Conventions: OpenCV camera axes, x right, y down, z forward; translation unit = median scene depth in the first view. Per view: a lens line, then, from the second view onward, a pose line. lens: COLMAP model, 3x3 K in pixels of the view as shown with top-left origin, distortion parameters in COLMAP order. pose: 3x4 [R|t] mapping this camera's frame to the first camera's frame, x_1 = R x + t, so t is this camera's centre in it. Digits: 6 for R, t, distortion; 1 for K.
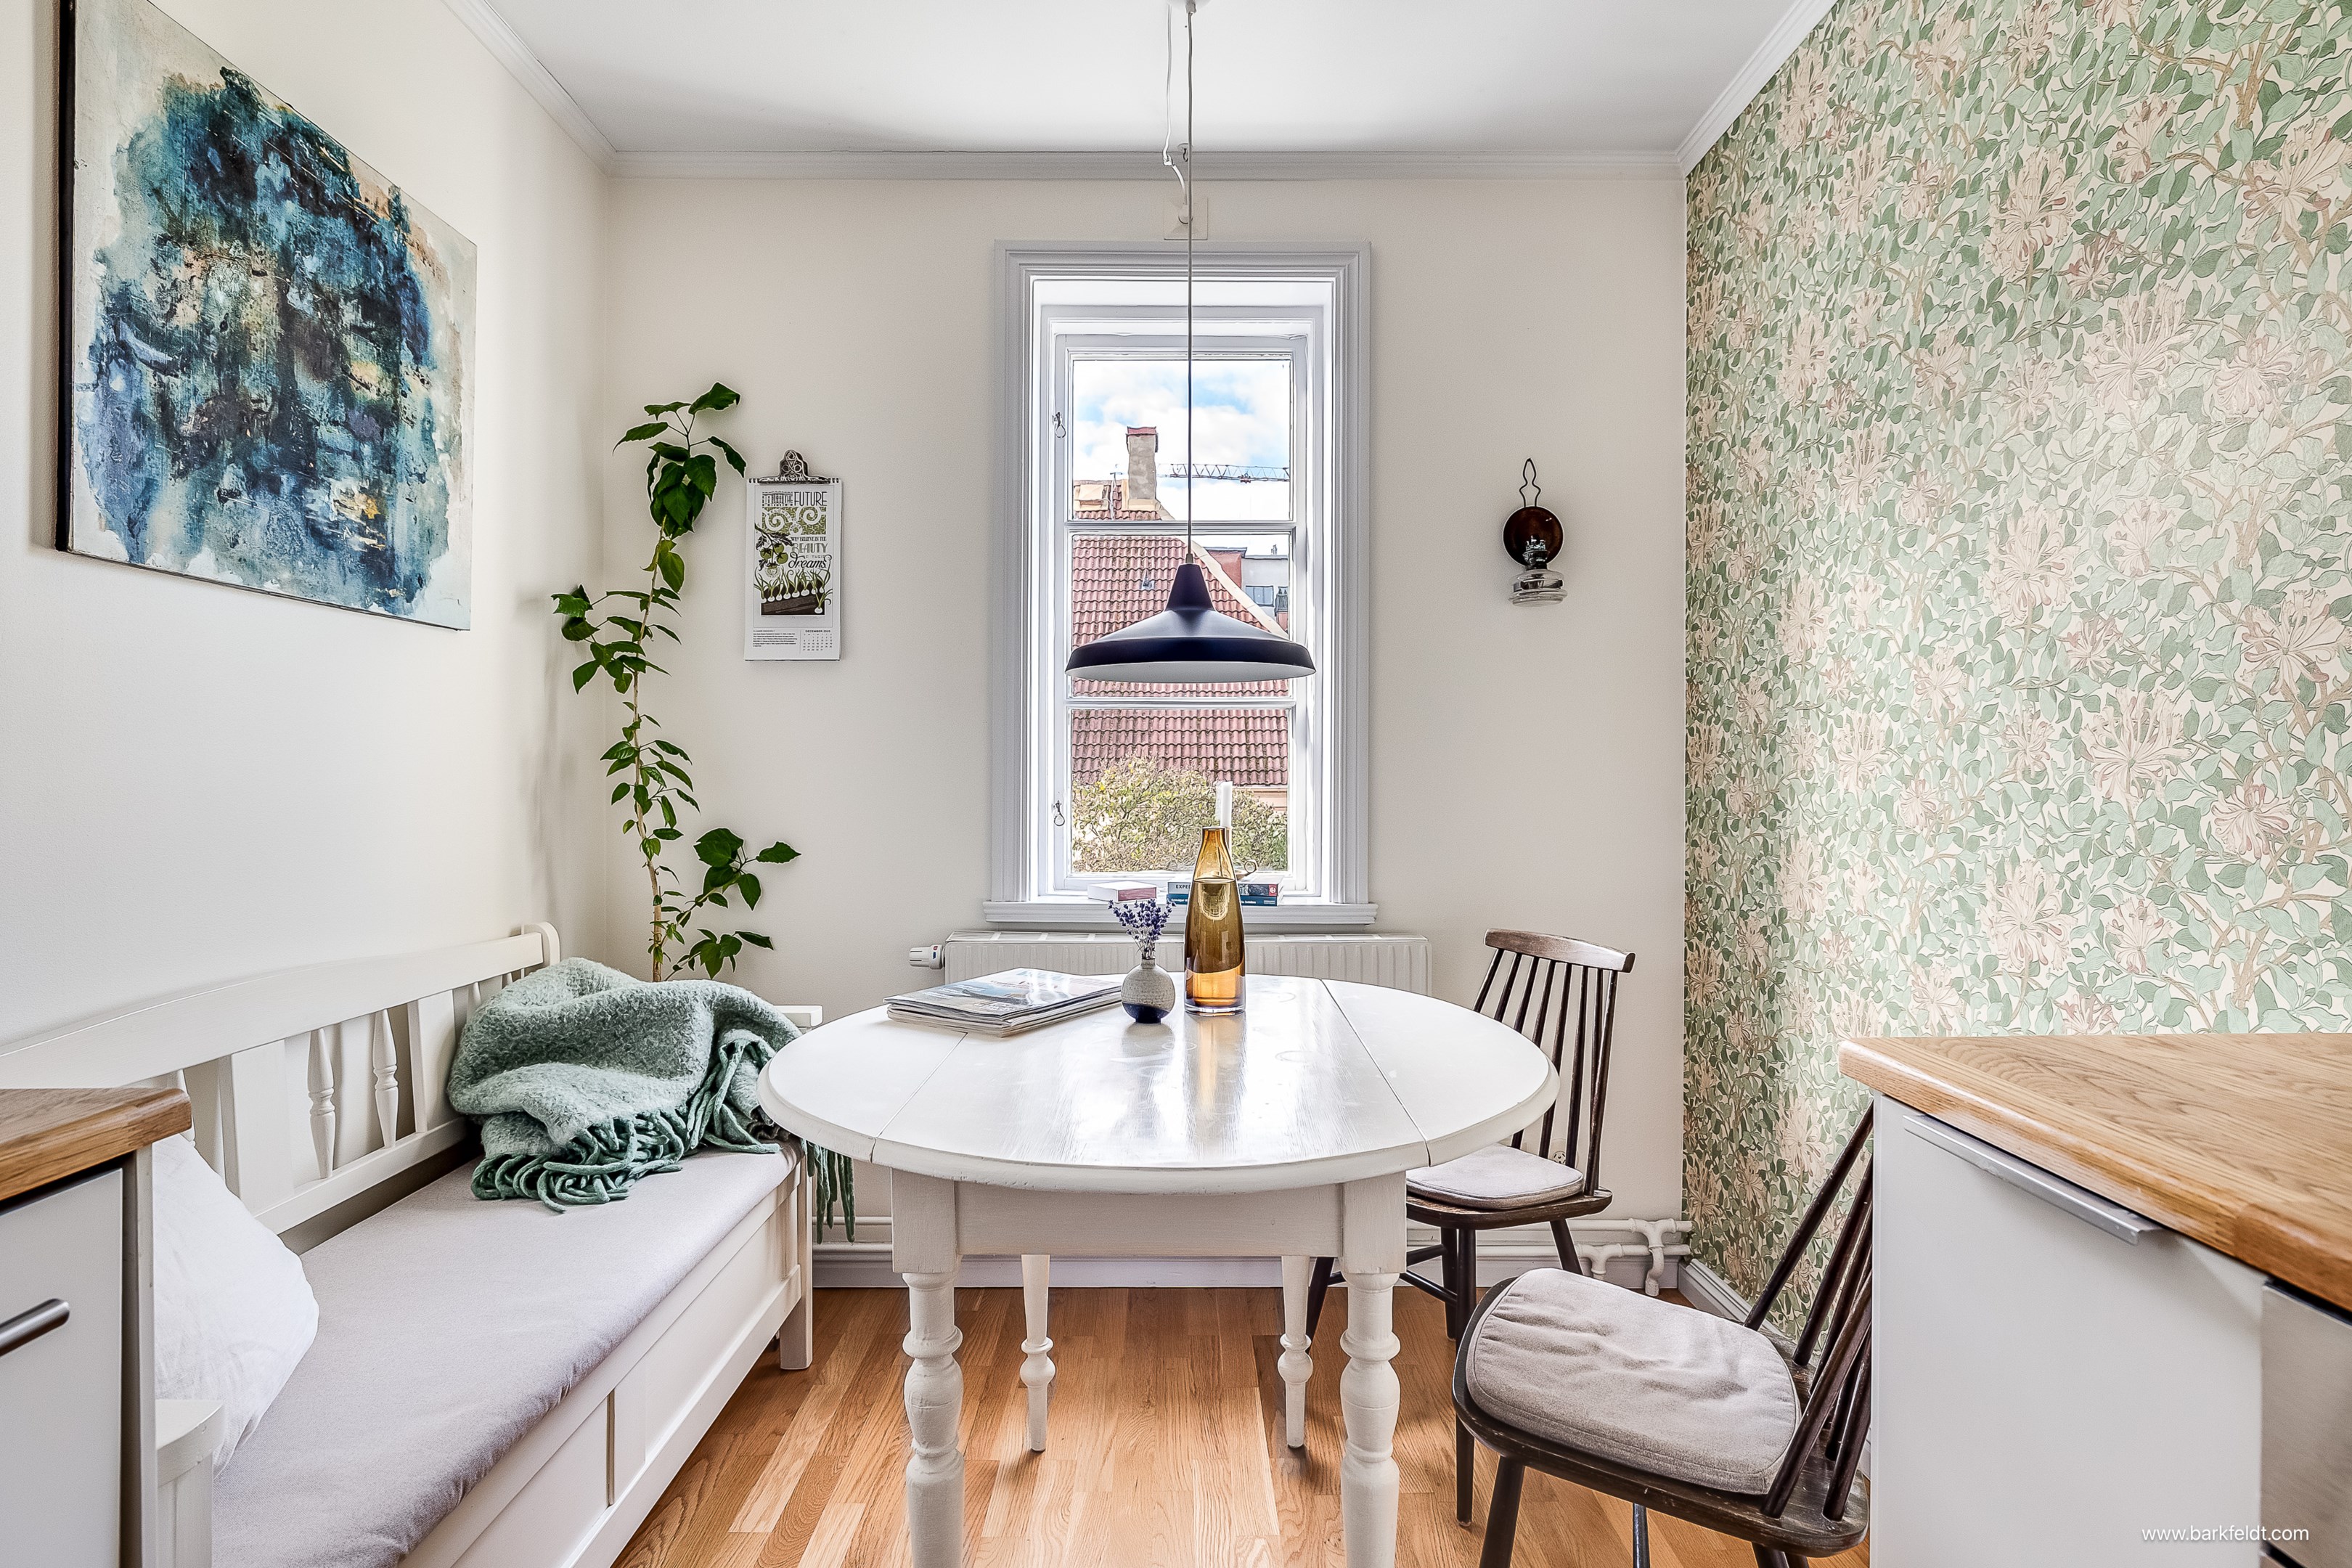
lens RADIAL K [[1147.4, 0, 1190.4], [0, 1147.4, 769.1], [0, 0, 1]] dist [-0.002787, 0.000774]
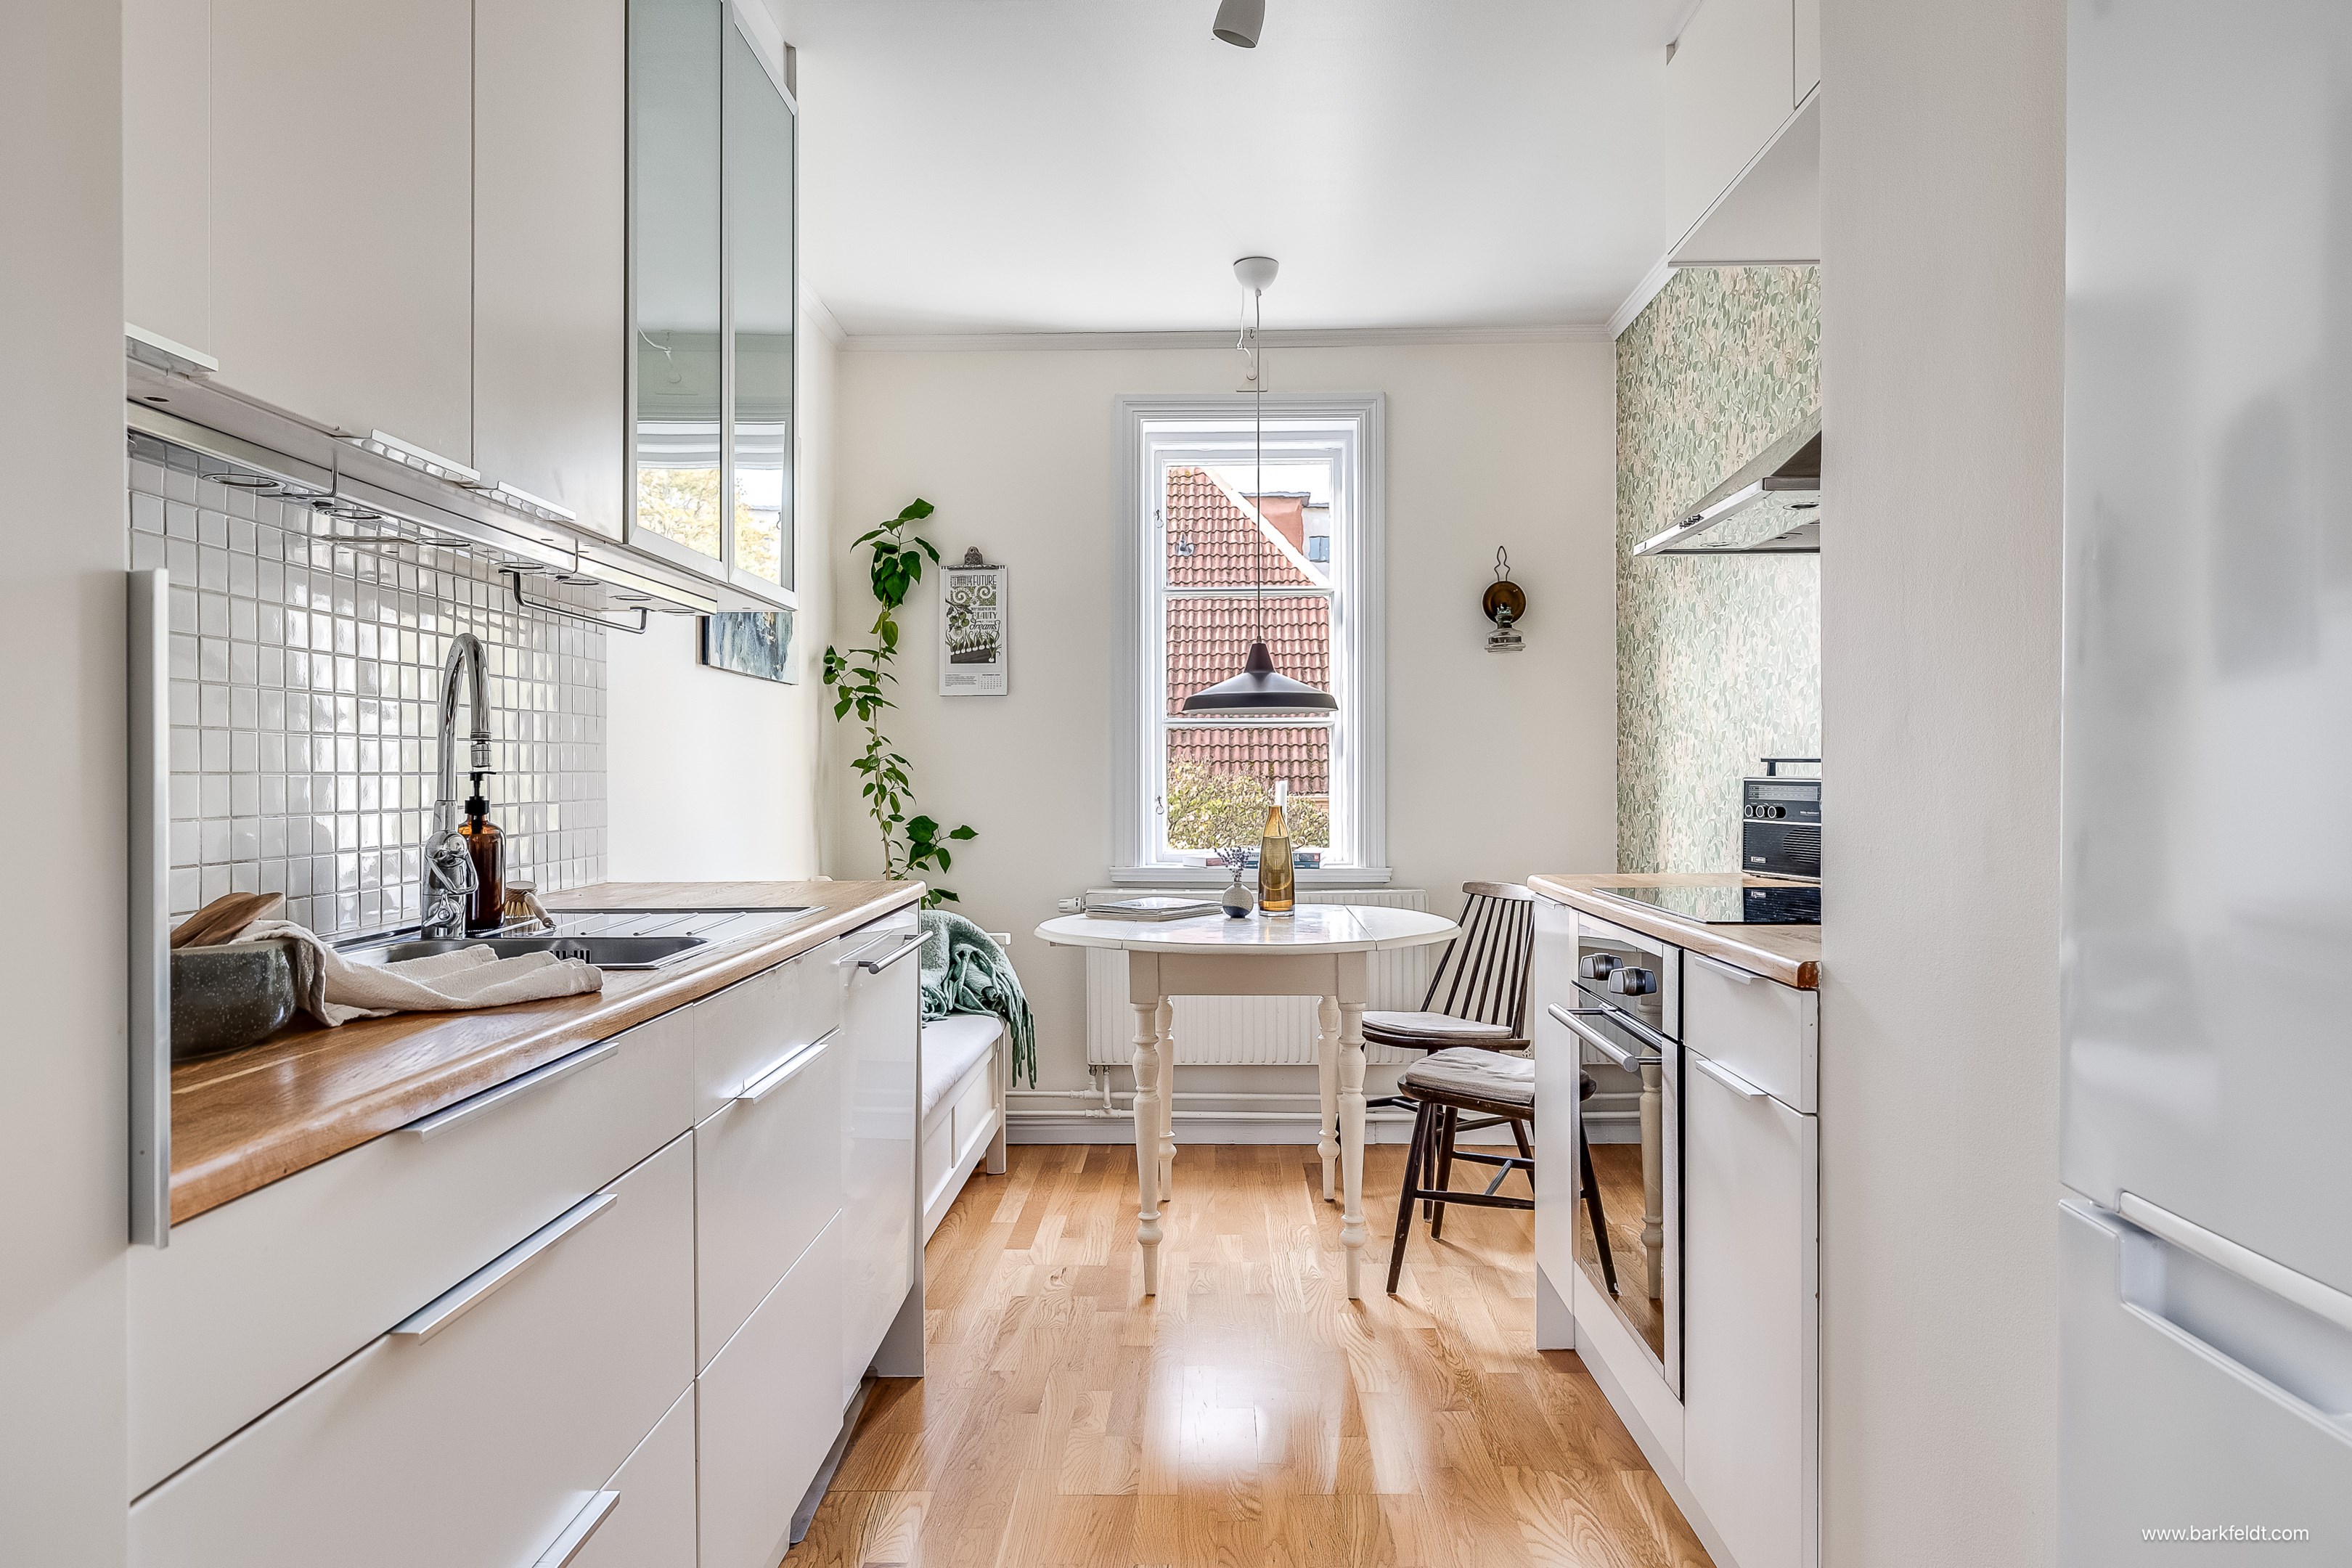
lens RADIAL K [[1497.0, 0, 1179.6], [0, 1497.0, 795.6], [0, 0, 1]] dist [0.006387, 0.000061]
pose [[0.999260, -0.004268, -0.038231, -0.025697], [0.004765, 0.999905, 0.012918, 0.005072], [0.038173, -0.013091, 0.999185, -0.844866]]
